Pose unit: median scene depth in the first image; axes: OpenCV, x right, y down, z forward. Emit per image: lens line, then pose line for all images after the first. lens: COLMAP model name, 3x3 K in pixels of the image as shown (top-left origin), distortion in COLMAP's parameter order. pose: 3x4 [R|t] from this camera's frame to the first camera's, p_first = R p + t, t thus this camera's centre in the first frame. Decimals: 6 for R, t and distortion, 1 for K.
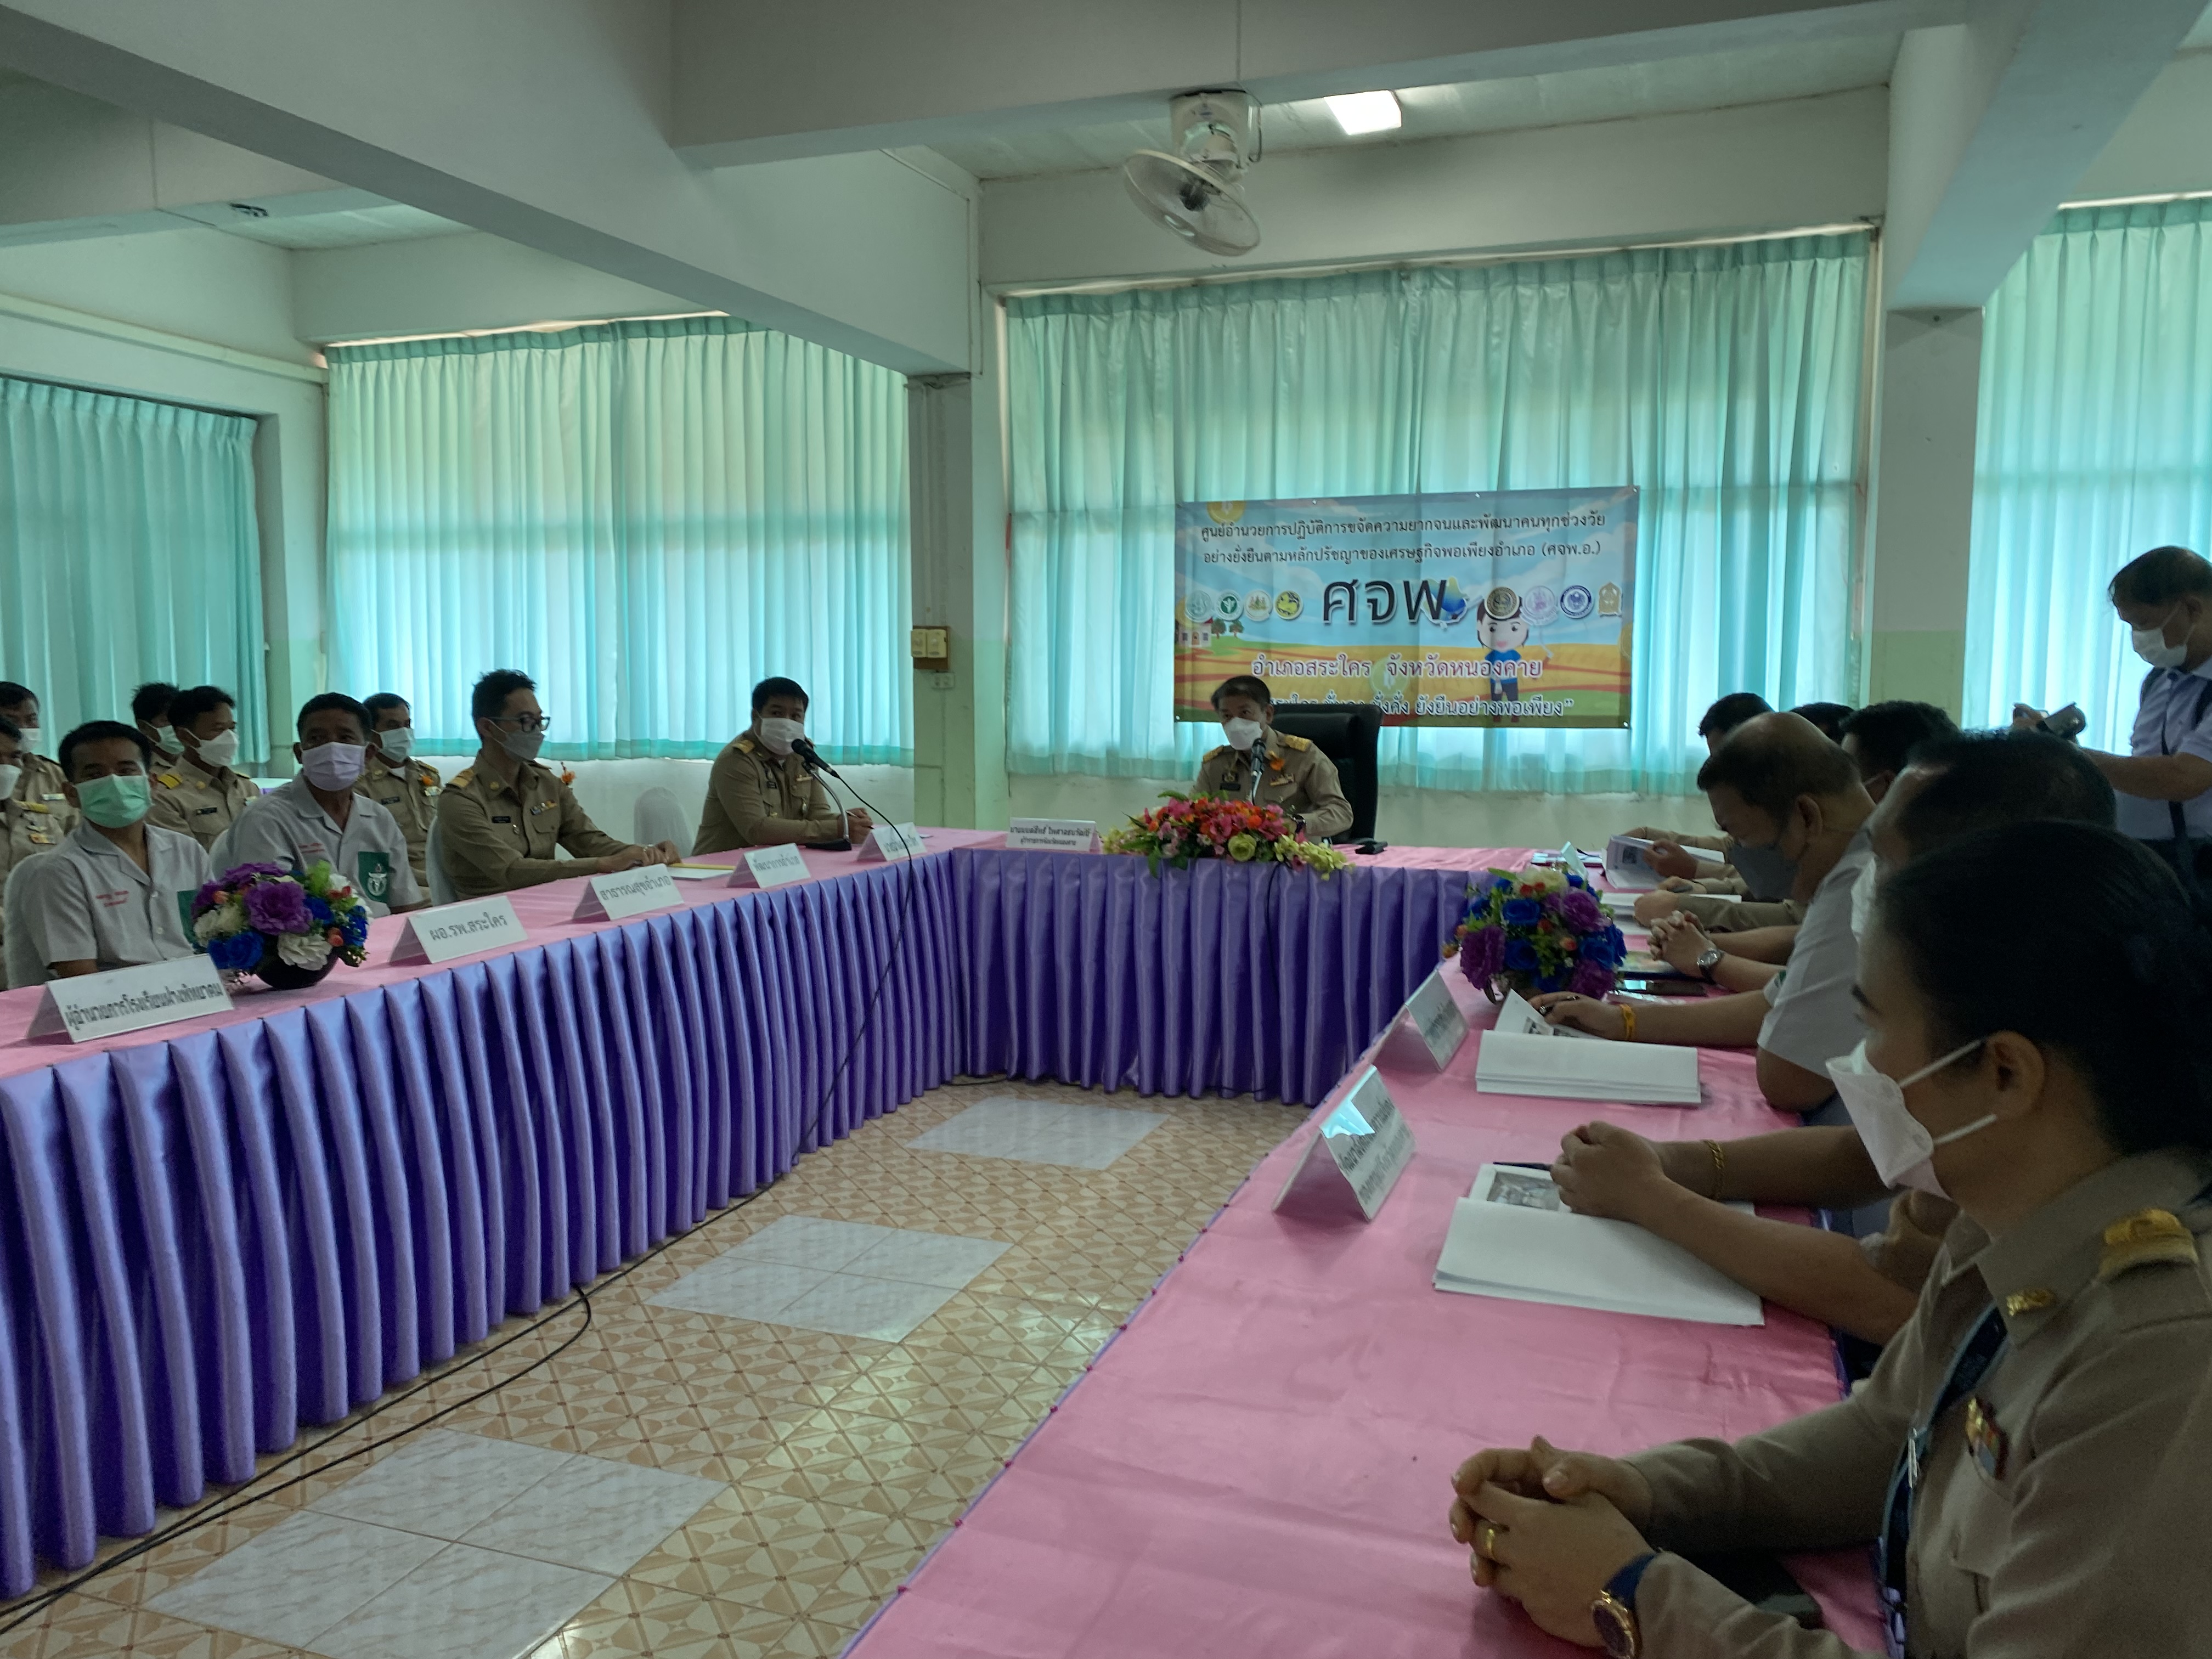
lens RADIAL K [[1695.8, 0, 1089.2], [0, 1695.8, 825.6], [0, 0, 1]] dist [0.027446, -0.030810]
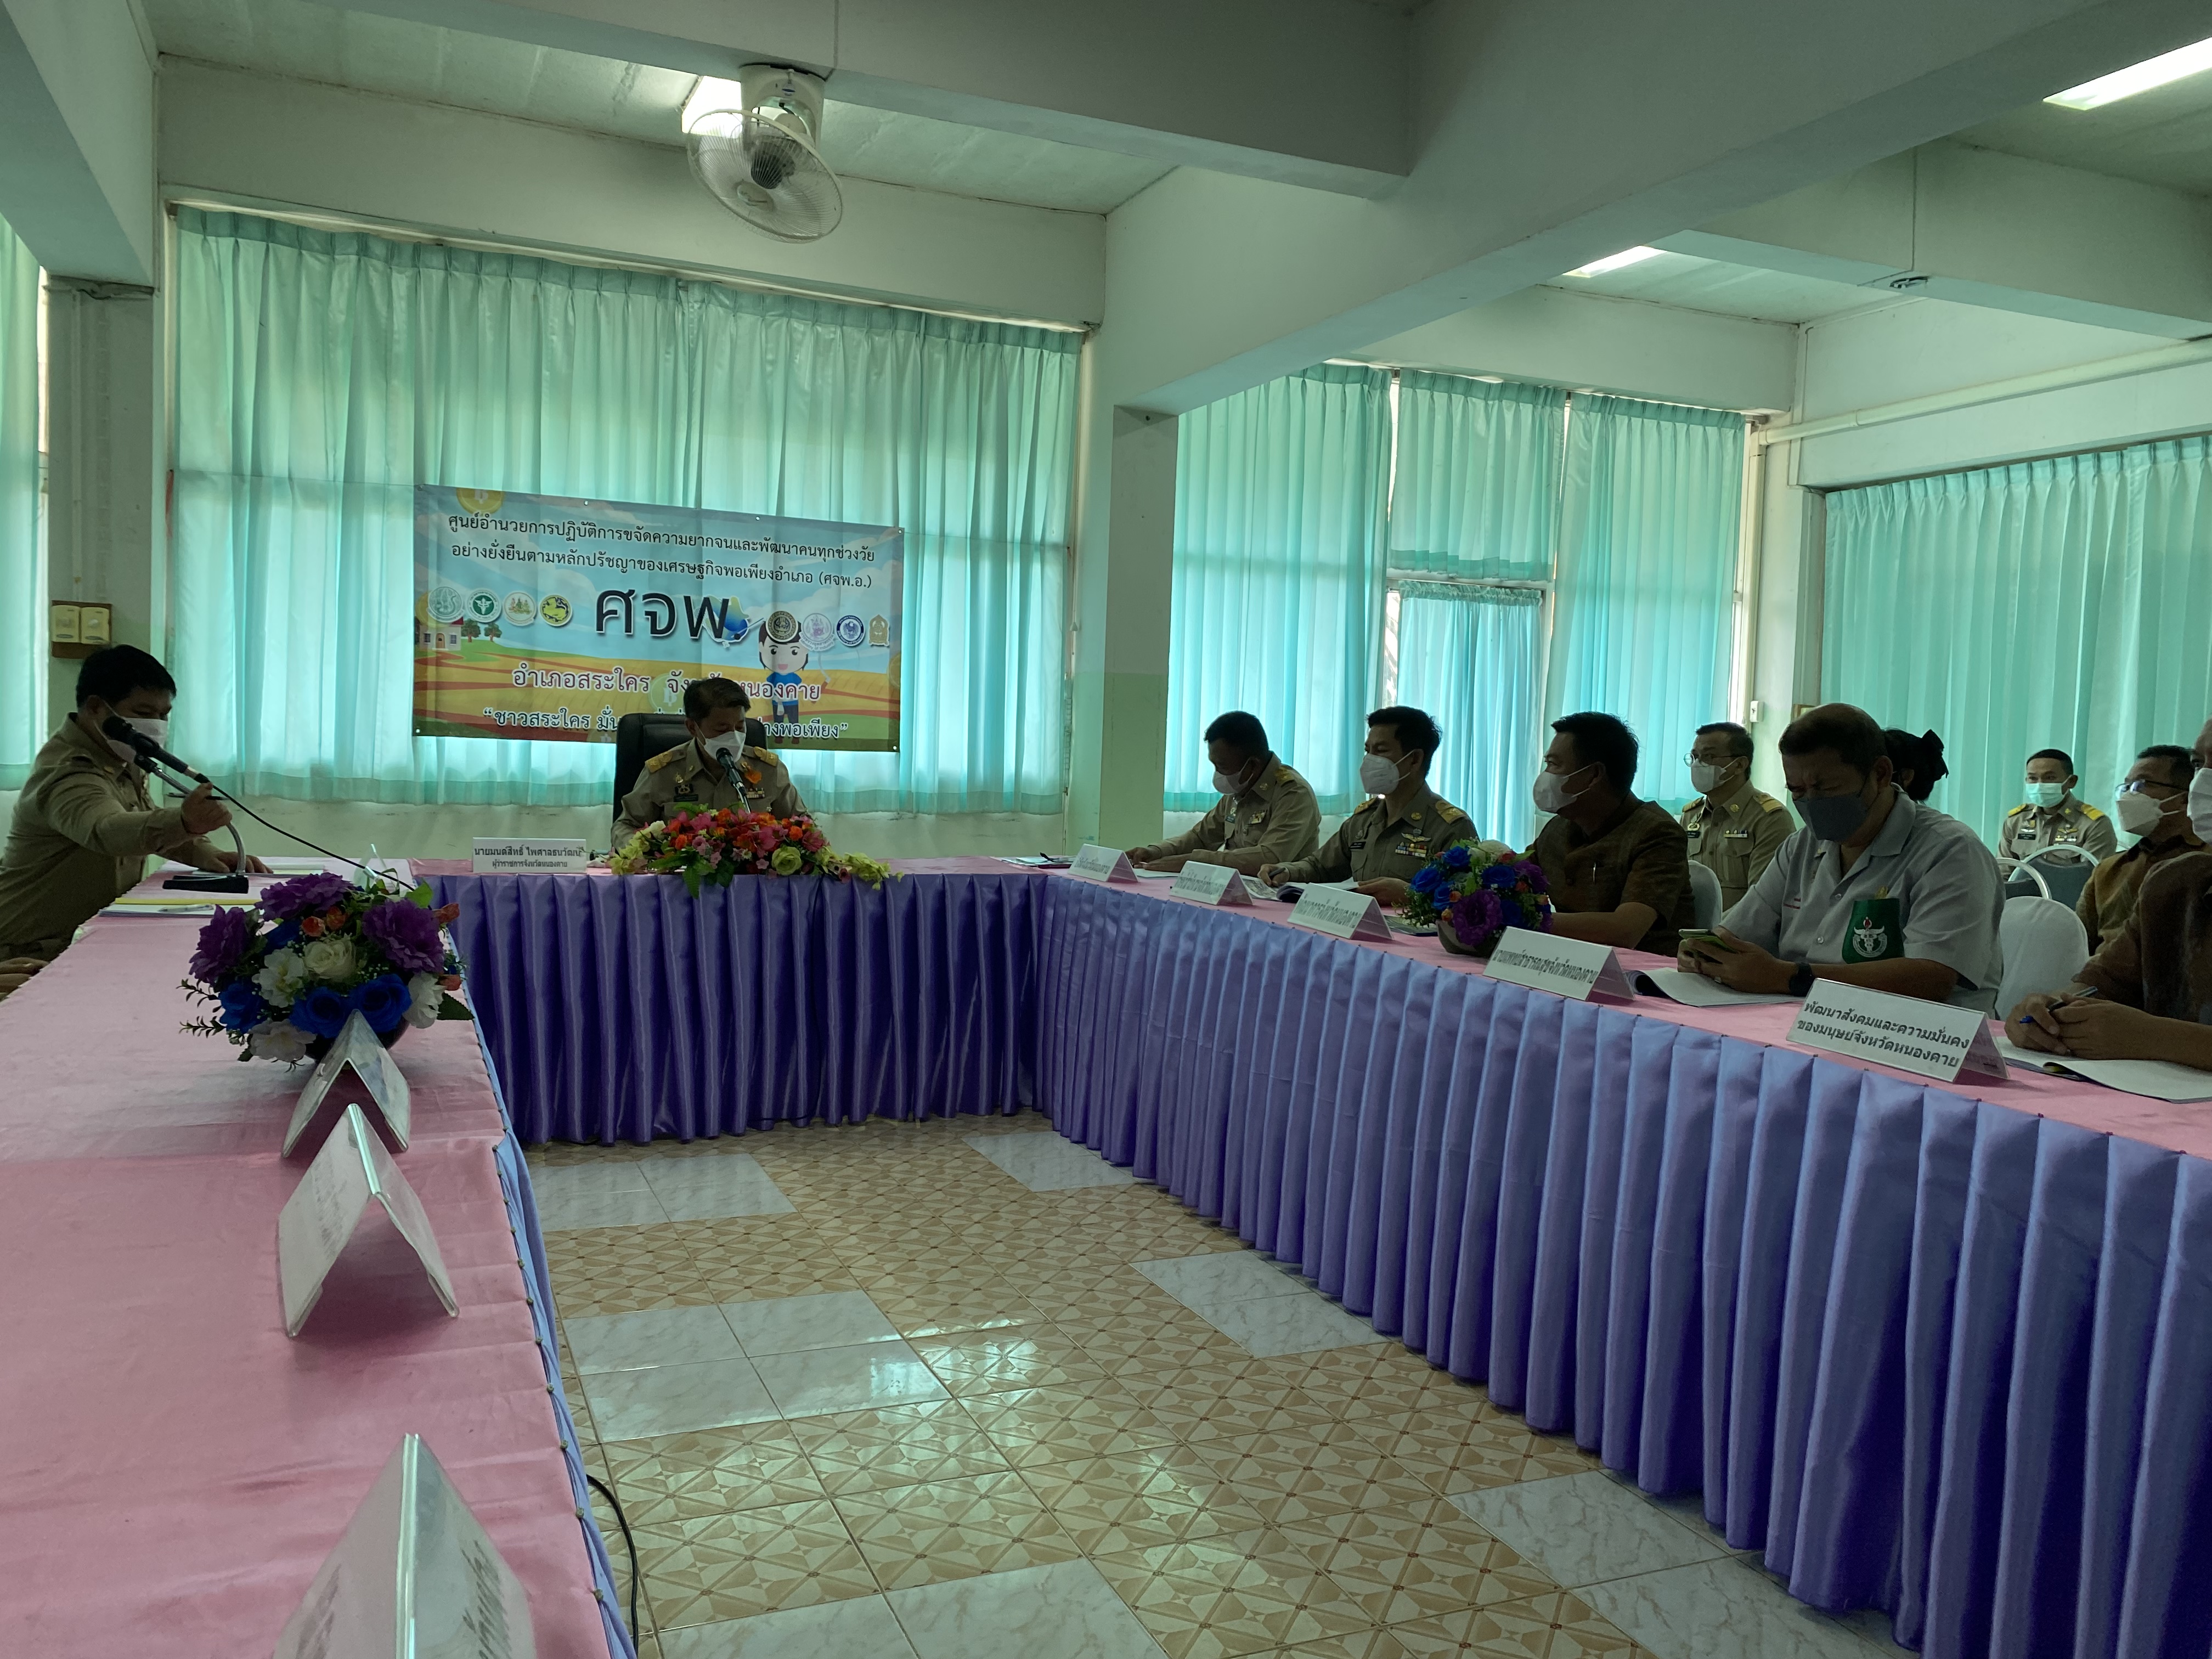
lens RADIAL K [[1695.8, 0, 1106.4], [0, 1695.8, 809.7], [0, 0, 1]] dist [0.027446, -0.030810]
pose [[0.727579, -0.003066, 0.686017, -0.312752], [0.028341, 0.999271, -0.025592, 0.010005], [-0.685439, 0.038062, 0.727135, 0.134478]]
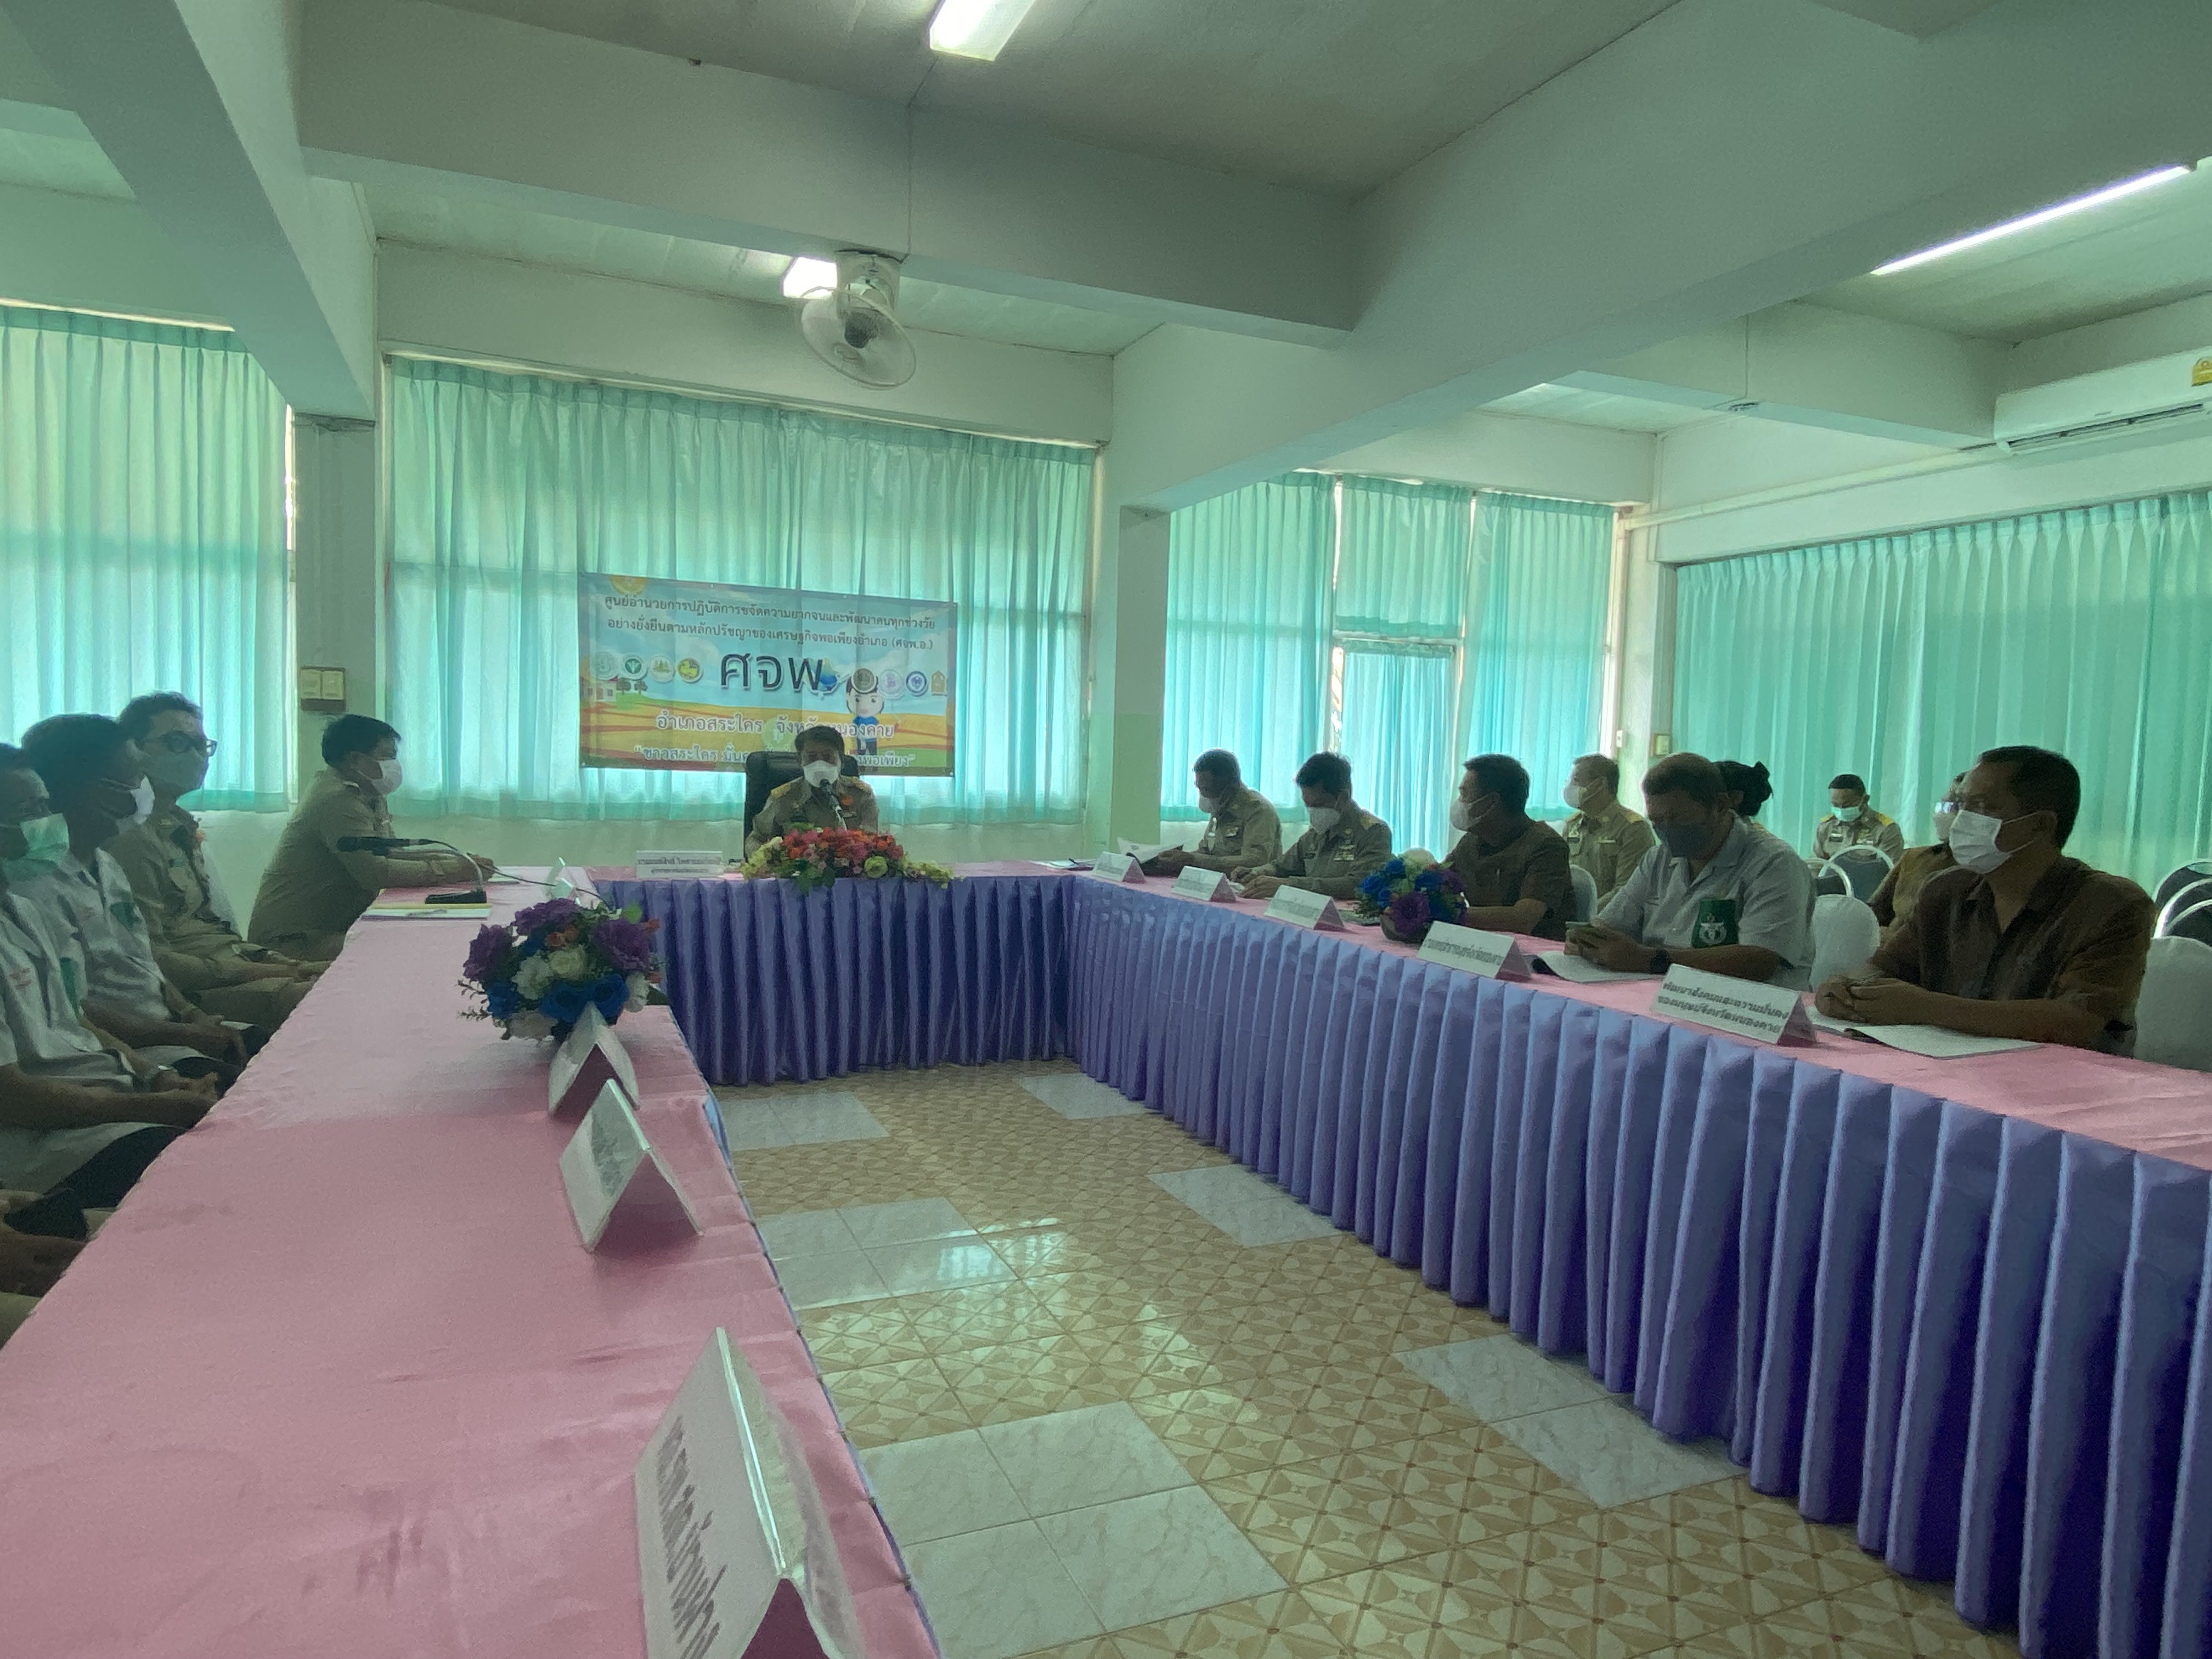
lens RADIAL K [[1333.9, 0, 1103.4], [0, 1333.9, 835.9], [0, 0, 1]] dist [0.042759, -0.039331]
pose [[0.729084, -0.020321, 0.684123, -0.329175], [0.034457, 0.999381, -0.007036, 0.002147], [-0.683557, 0.028703, 0.729333, 0.128179]]
